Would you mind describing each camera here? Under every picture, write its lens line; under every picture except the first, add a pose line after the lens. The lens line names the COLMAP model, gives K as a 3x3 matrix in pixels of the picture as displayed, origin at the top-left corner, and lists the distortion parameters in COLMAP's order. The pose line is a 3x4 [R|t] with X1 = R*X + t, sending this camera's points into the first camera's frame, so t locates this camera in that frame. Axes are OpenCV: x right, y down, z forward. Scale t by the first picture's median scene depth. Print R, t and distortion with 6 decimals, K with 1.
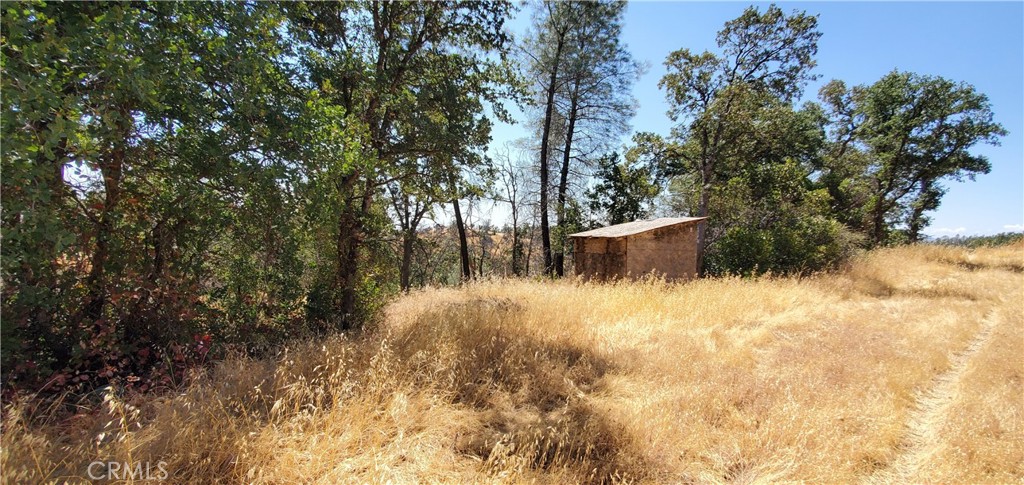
lens RADIAL K [[405.7, 0, 523.2], [0, 405.7, 254.2], [0, 0, 1]] dist [-0.001457, -0.000549]
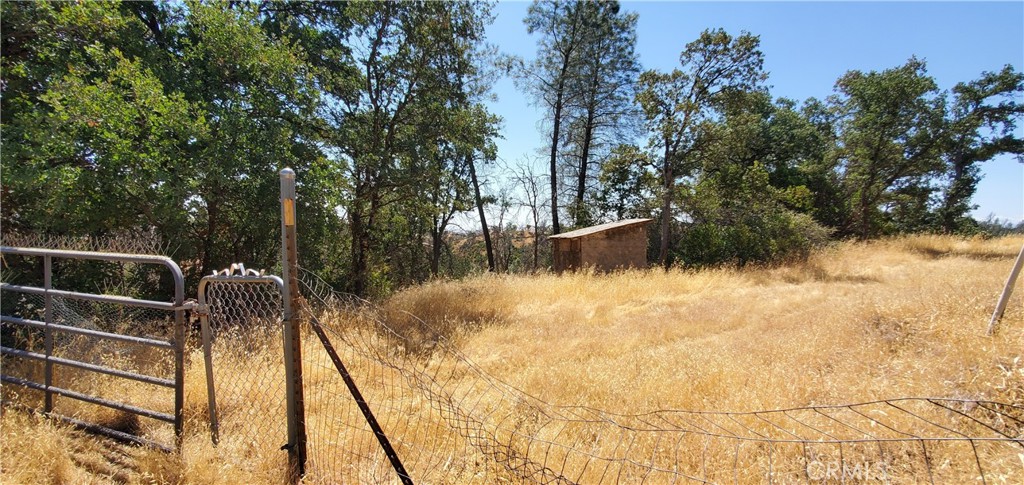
lens RADIAL K [[405.7, 0, 523.2], [0, 405.7, 254.2], [0, 0, 1]] dist [-0.001457, -0.000549]
pose [[0.989241, -0.022185, -0.144606, 0.178238], [0.022283, 0.999751, -0.000943, 0.004318], [0.144591, -0.002289, 0.989489, -0.169748]]
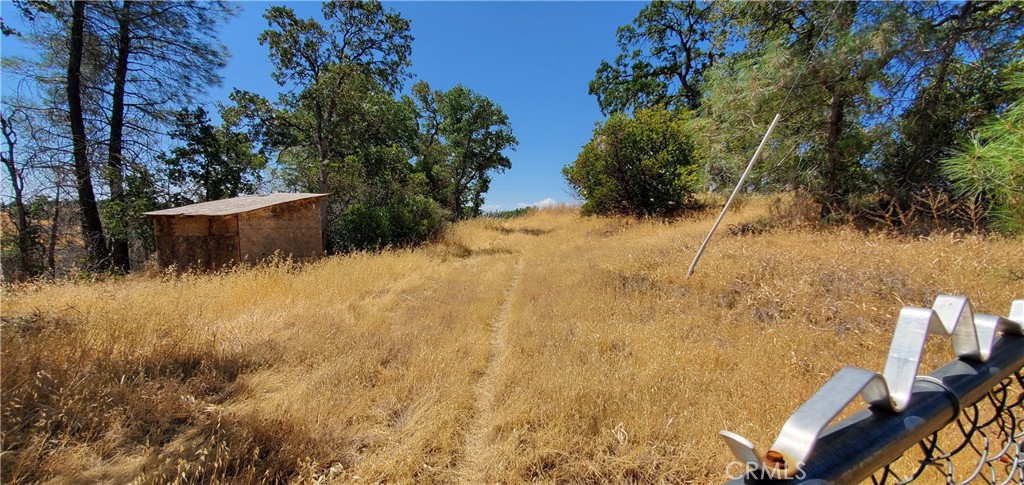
lens RADIAL K [[407.5, 0, 521.6], [0, 407.5, 254.8], [0, 0, 1]] dist [-0.000190, -0.000171]
pose [[0.636542, -0.088051, 0.766199, -0.018054], [0.043360, 0.995976, 0.078435, -0.000109], [-0.770022, -0.016704, 0.637798, -0.002175]]
